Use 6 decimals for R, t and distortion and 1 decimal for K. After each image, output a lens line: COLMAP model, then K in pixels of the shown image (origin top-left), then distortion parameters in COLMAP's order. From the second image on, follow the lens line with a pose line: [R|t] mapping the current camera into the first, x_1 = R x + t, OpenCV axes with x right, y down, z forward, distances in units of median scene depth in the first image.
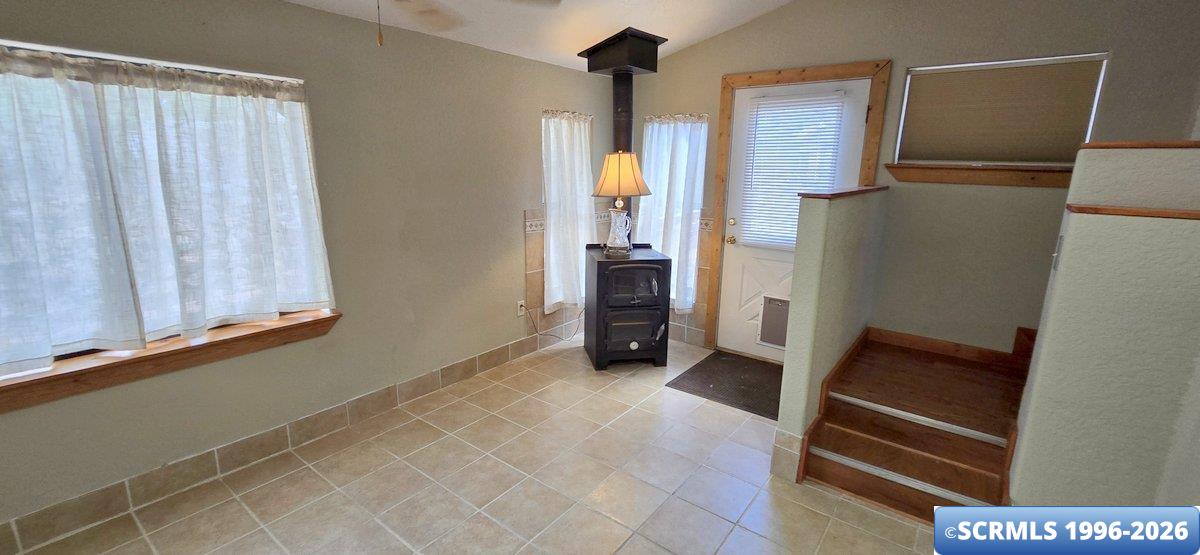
lens RADIAL K [[495.2, 0, 593.9], [0, 495.2, 274.0], [0, 0, 1]] dist [-0.000346, 0.000566]
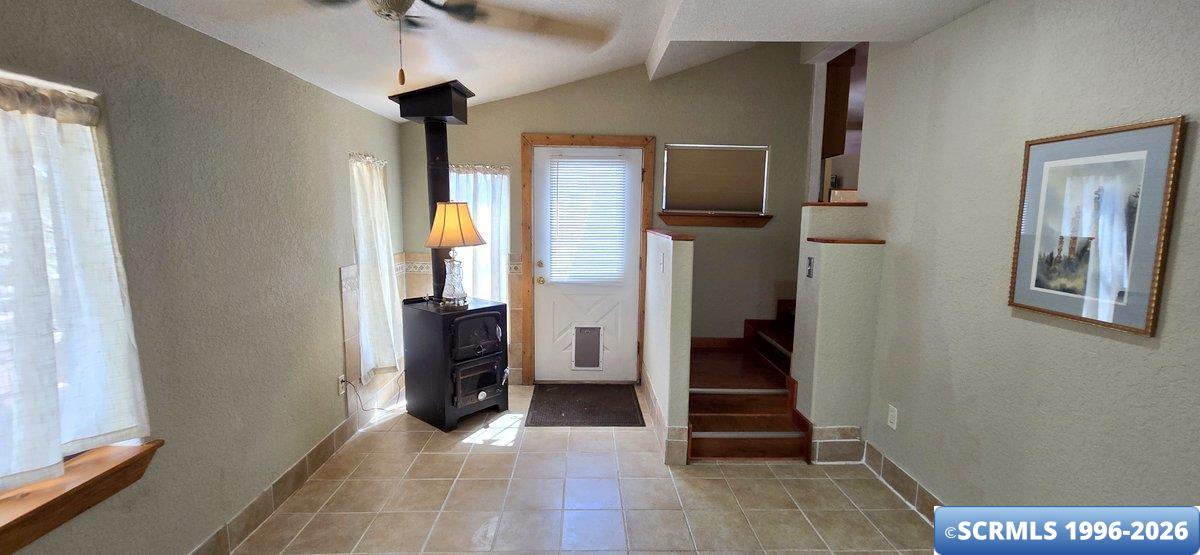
lens RADIAL K [[495.2, 0, 593.1], [0, 495.2, 280.0], [0, 0, 1]] dist [-0.000346, 0.000566]
pose [[0.777741, -0.090641, 0.622015, -0.348146], [0.134991, 0.990545, -0.024442, -0.029942], [-0.613919, 0.102976, 0.782624, 0.076875]]
